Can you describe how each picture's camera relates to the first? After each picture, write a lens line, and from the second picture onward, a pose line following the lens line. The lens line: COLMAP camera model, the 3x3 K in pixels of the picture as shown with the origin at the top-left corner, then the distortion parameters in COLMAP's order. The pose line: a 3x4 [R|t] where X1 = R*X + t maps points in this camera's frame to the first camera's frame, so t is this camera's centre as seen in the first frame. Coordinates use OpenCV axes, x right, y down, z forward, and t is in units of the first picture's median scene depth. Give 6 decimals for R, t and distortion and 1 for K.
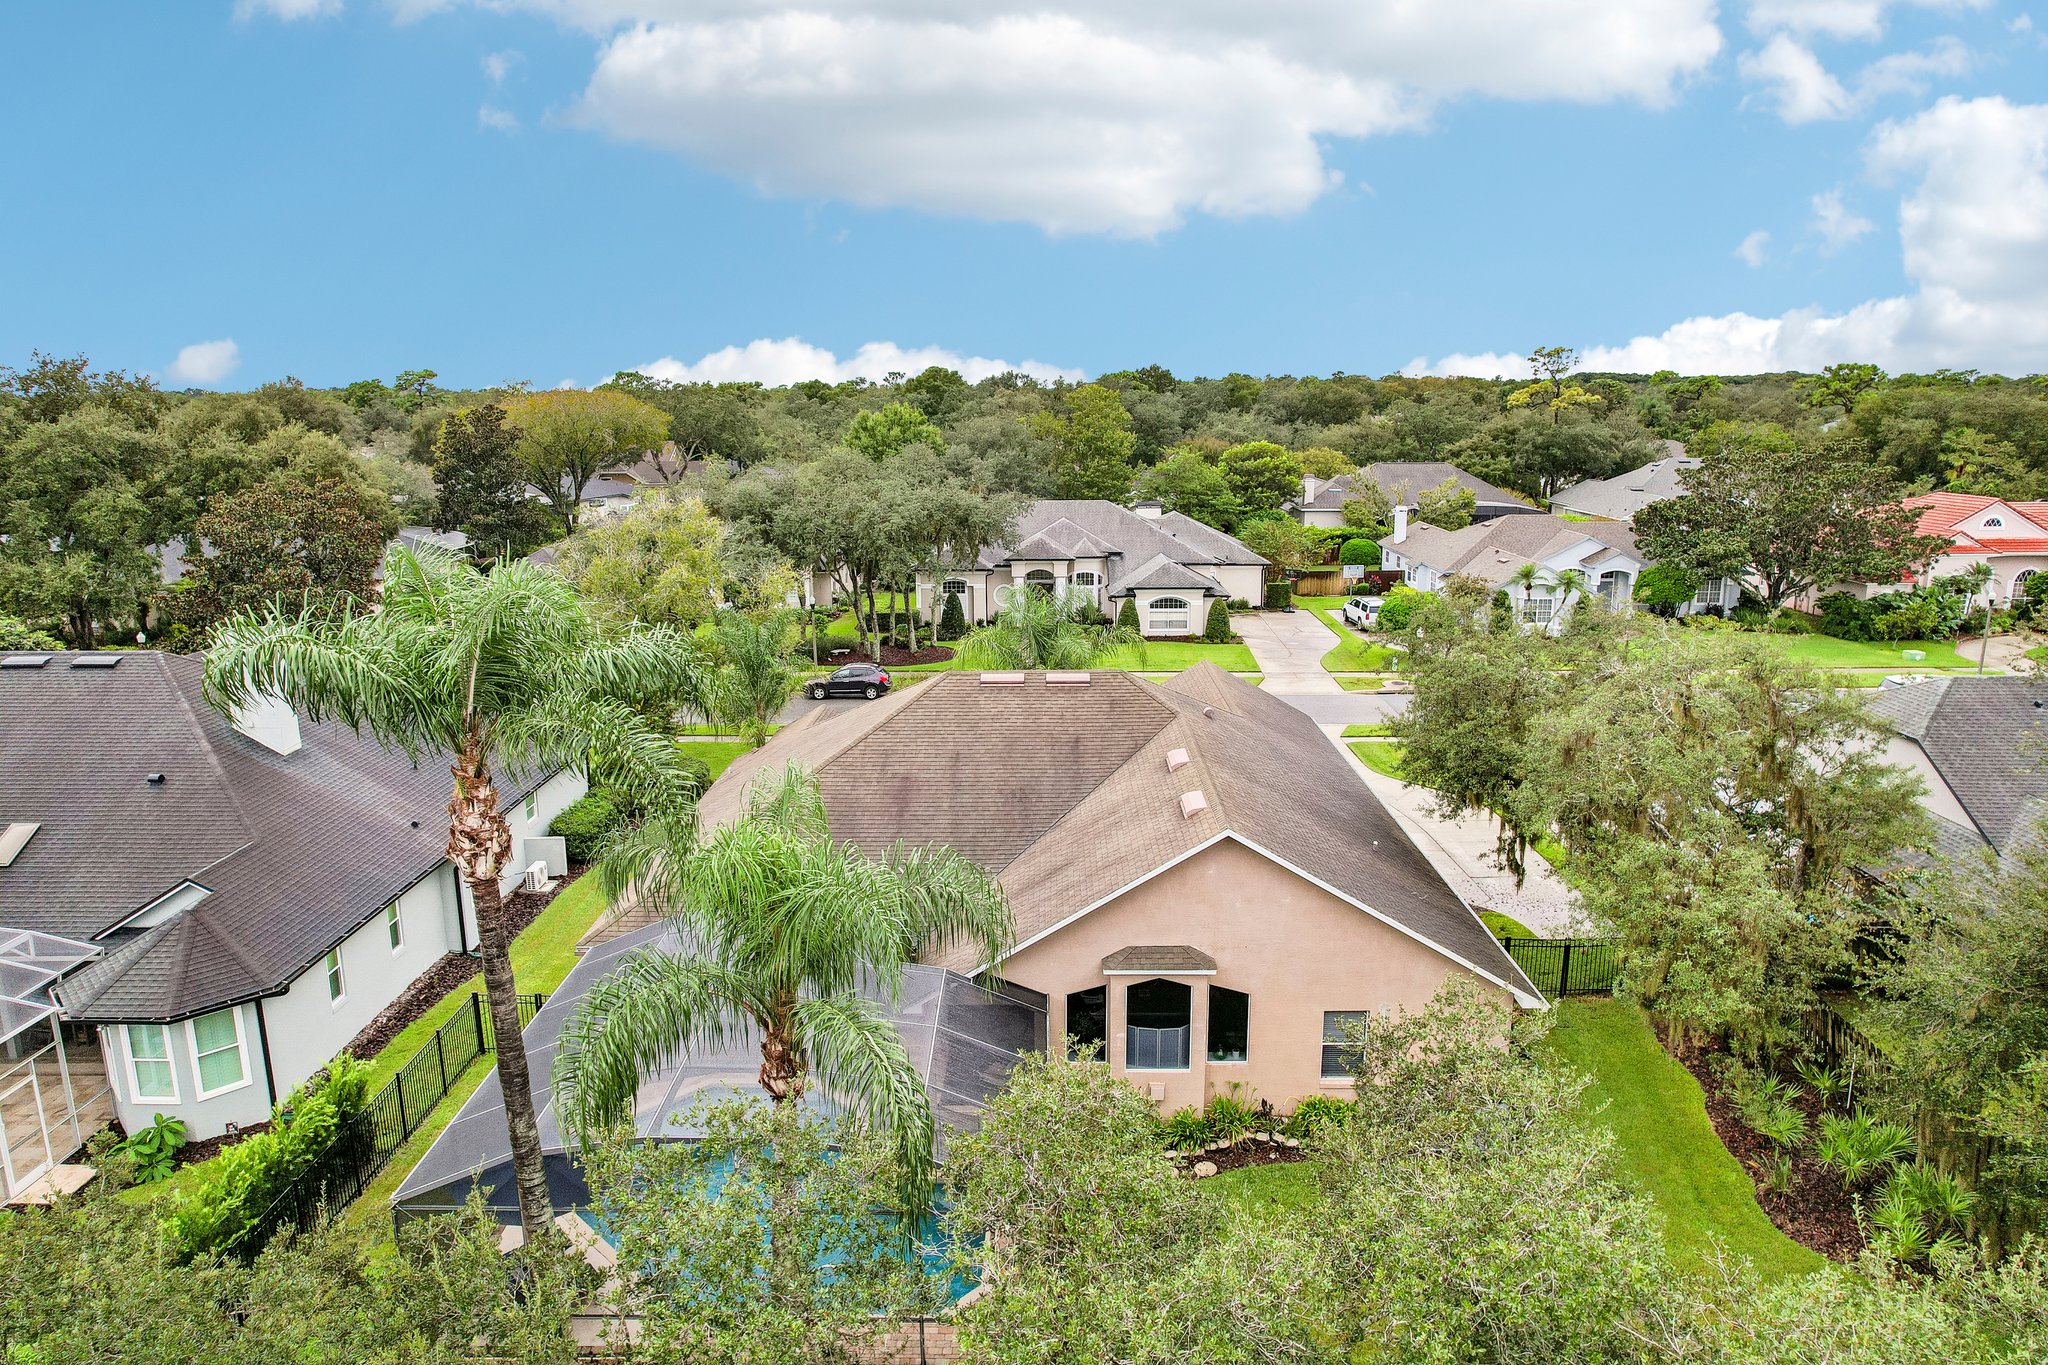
lens RADIAL K [[1317.4, 0, 1024.0], [0, 1317.4, 682.5], [0, 0, 1]] dist [-0.069156, 0.074783]
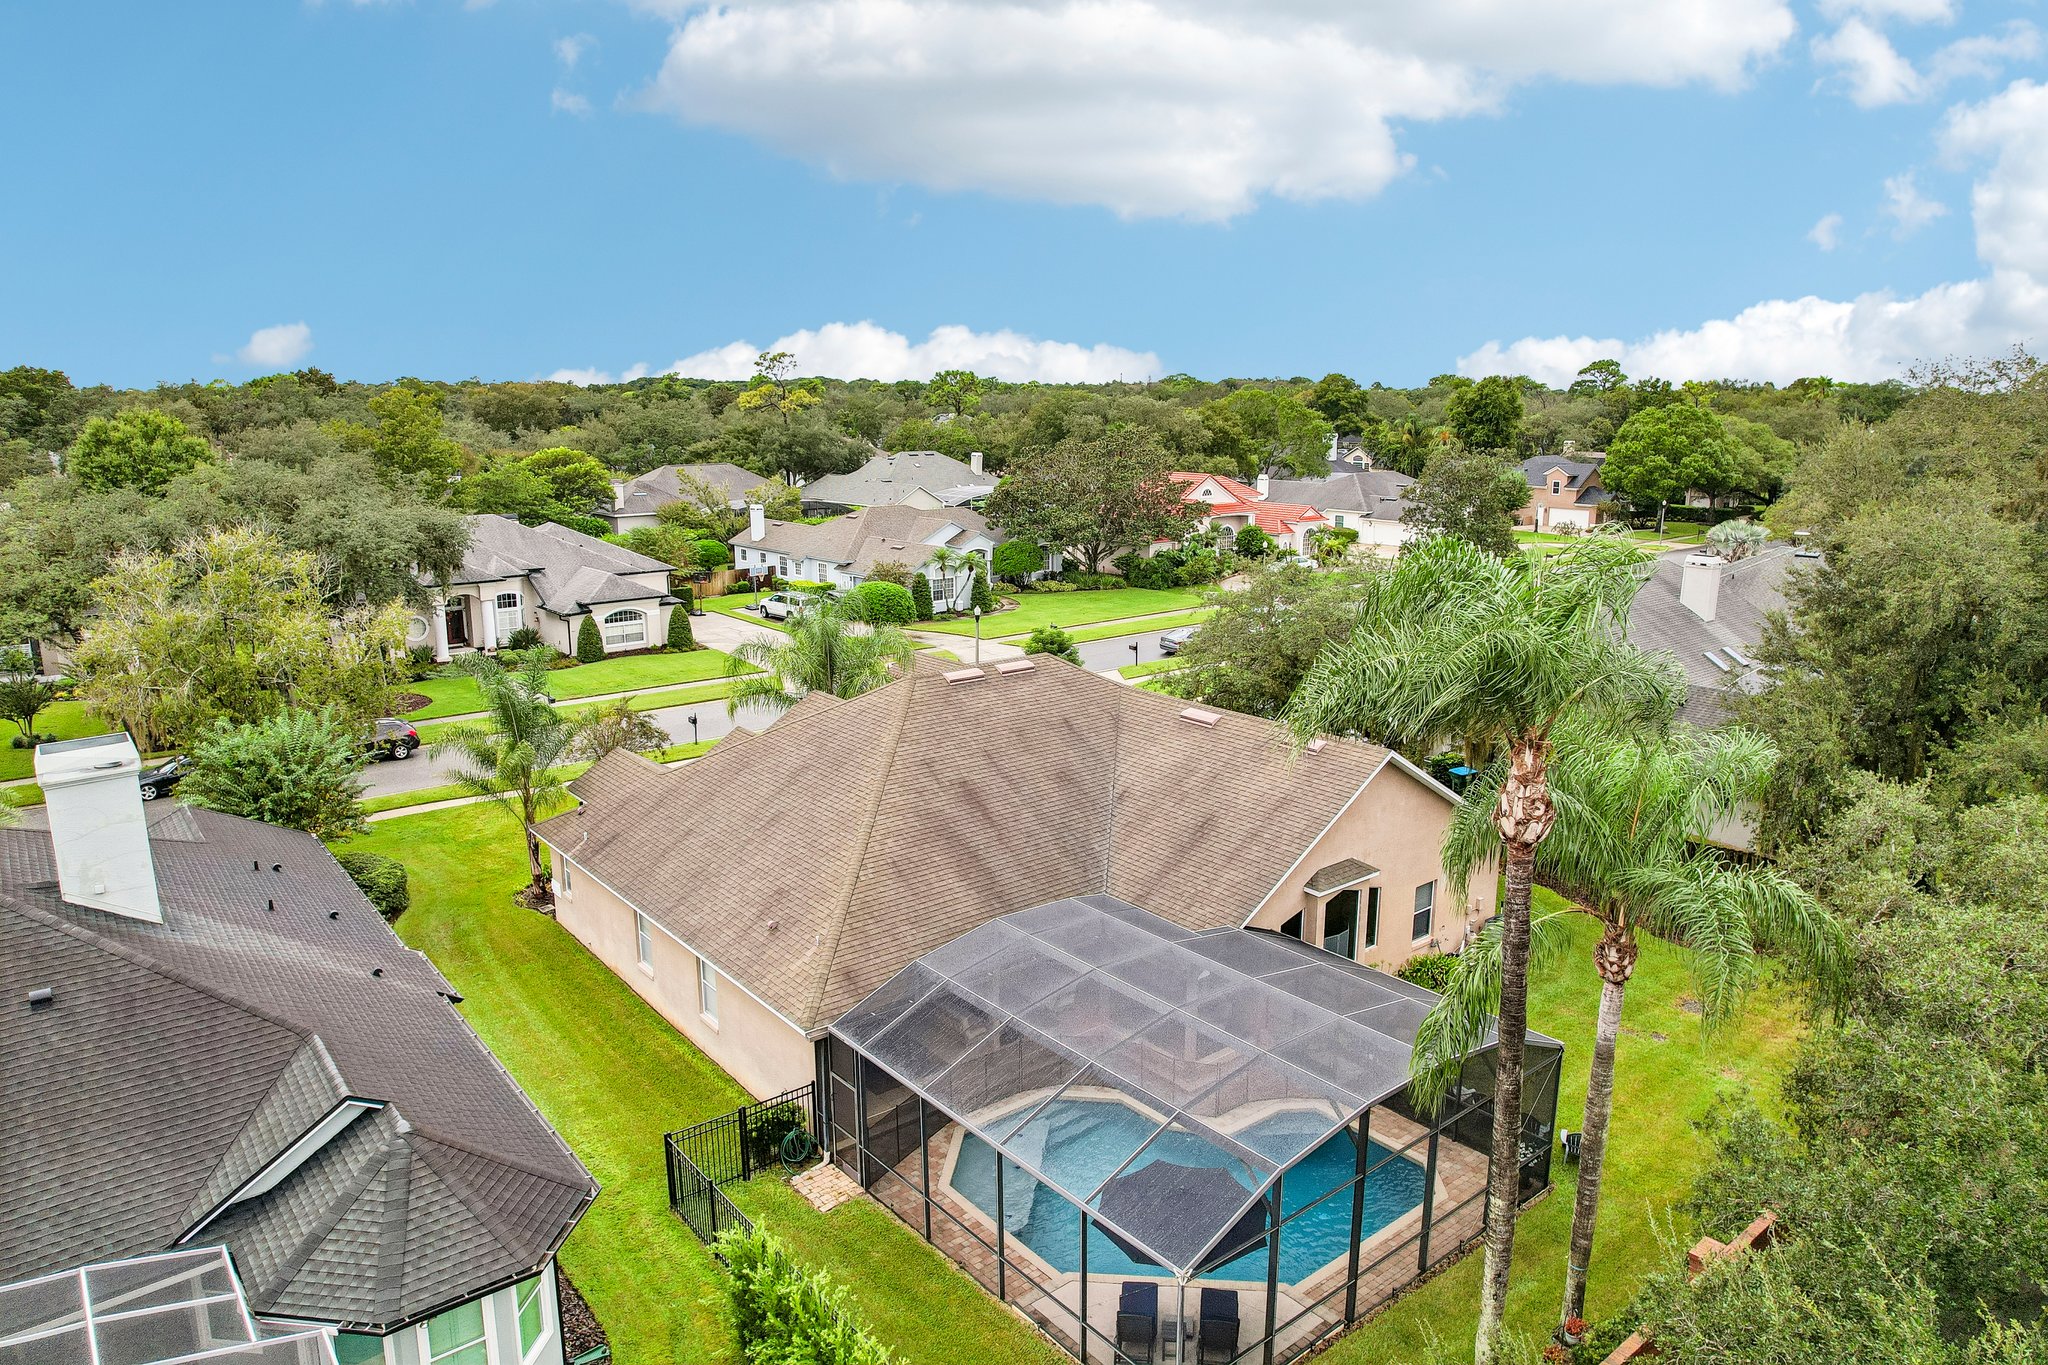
lens RADIAL K [[1317.4, 0, 1024.0], [0, 1317.4, 682.5], [0, 0, 1]] dist [-0.069156, 0.074783]
pose [[0.771630, -0.131740, 0.622279, -0.296945], [0.133972, 0.990031, 0.043468, -0.017113], [-0.621802, 0.049827, 0.781588, 0.091620]]
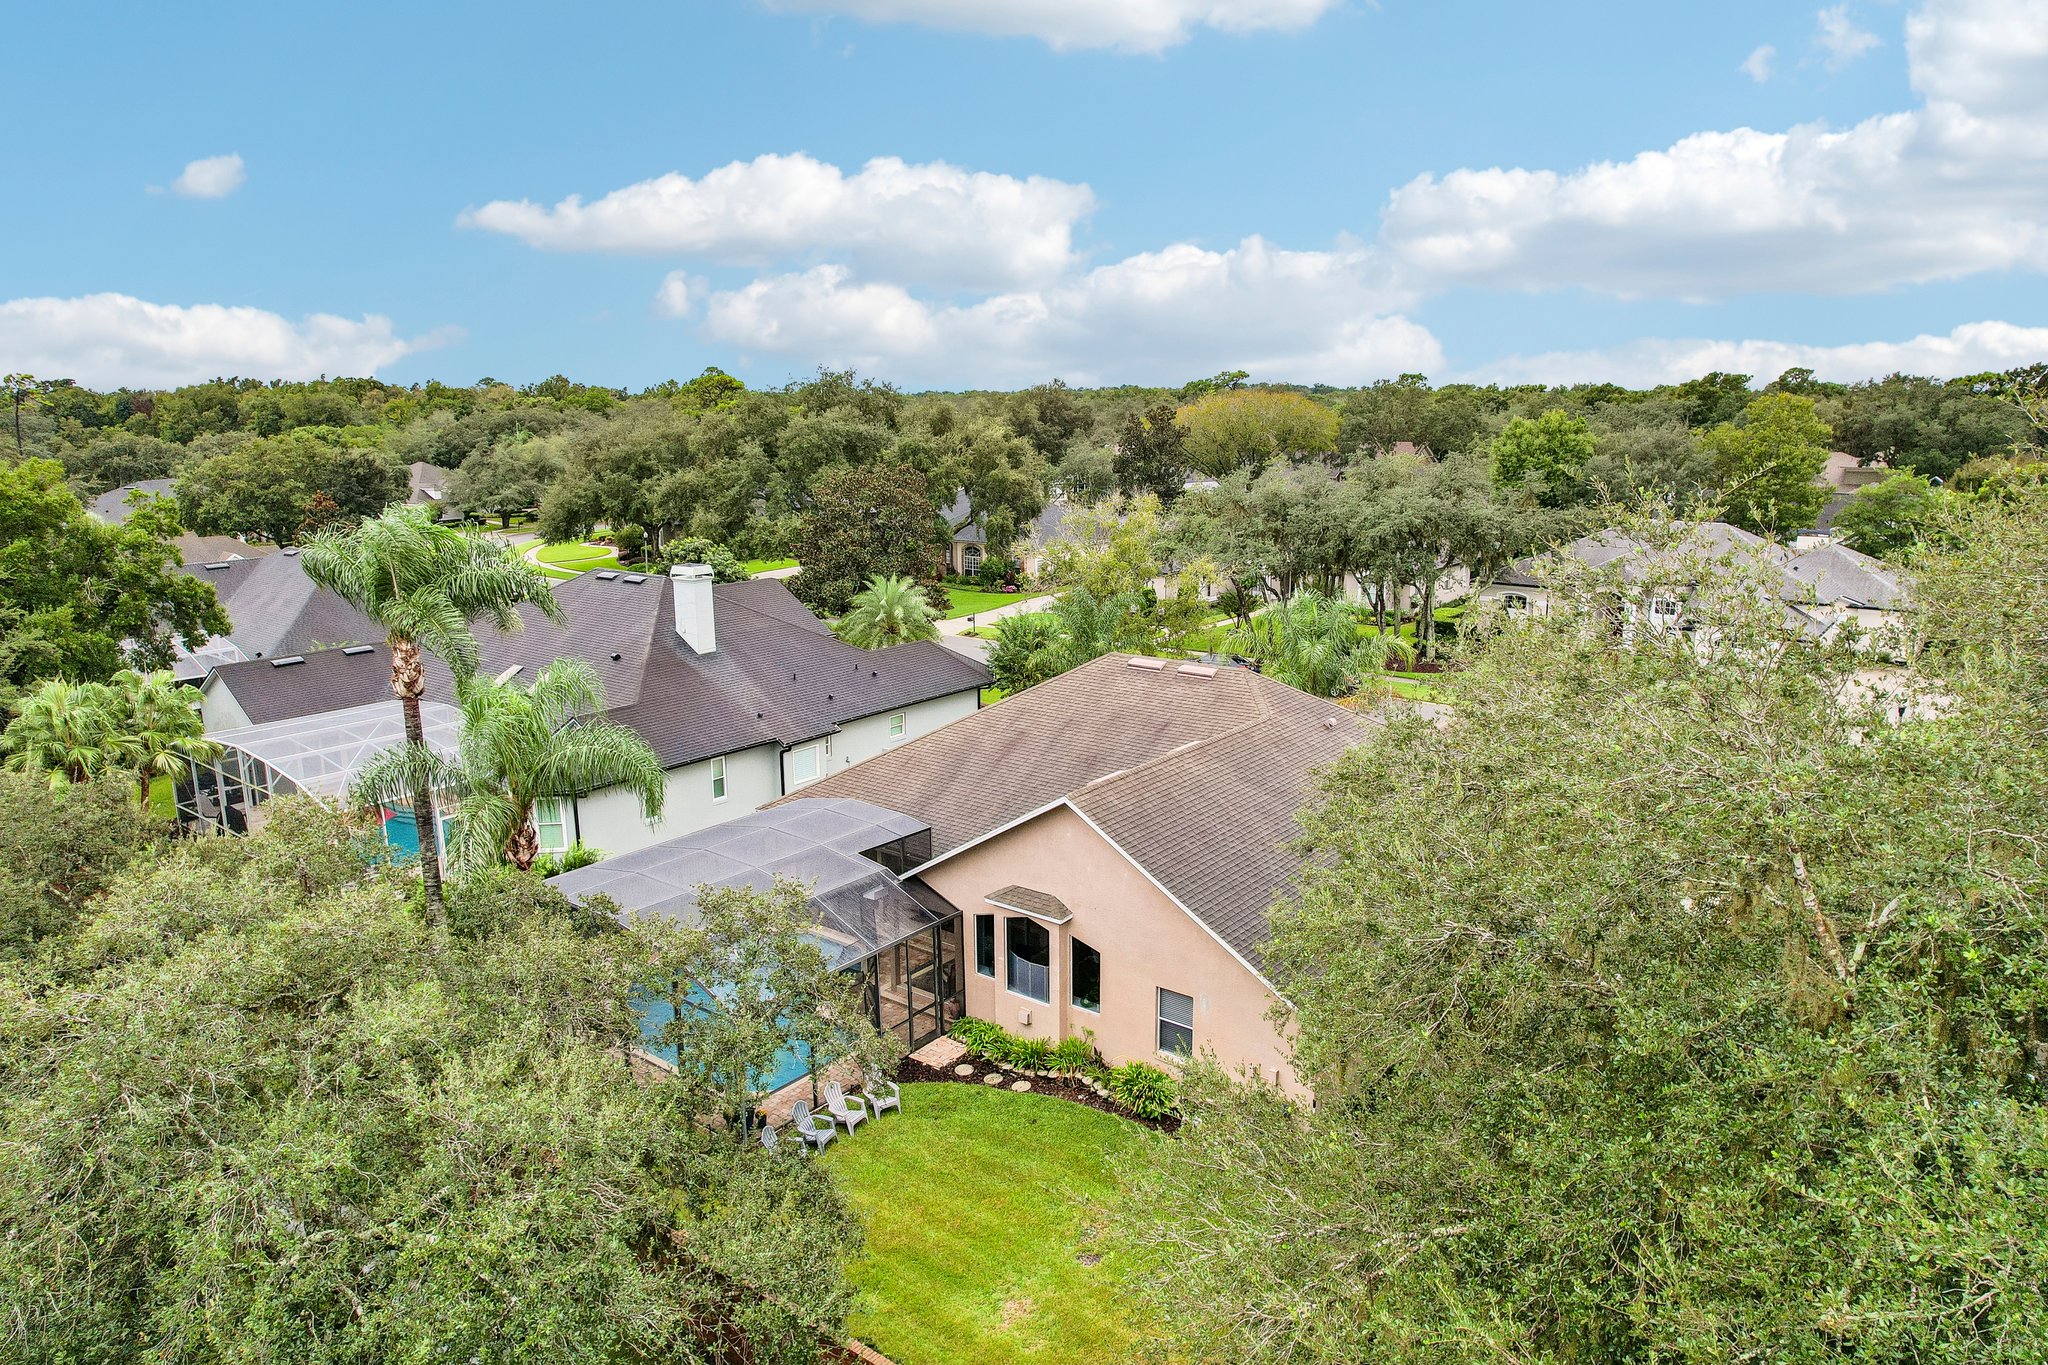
lens RADIAL K [[1317.4, 0, 1024.0], [0, 1317.4, 682.5], [0, 0, 1]] dist [-0.069156, 0.074783]
pose [[0.796467, 0.131025, -0.590316, 0.275017], [-0.130360, 0.990492, 0.043963, -0.011257], [0.590463, 0.041939, 0.805974, 0.019033]]
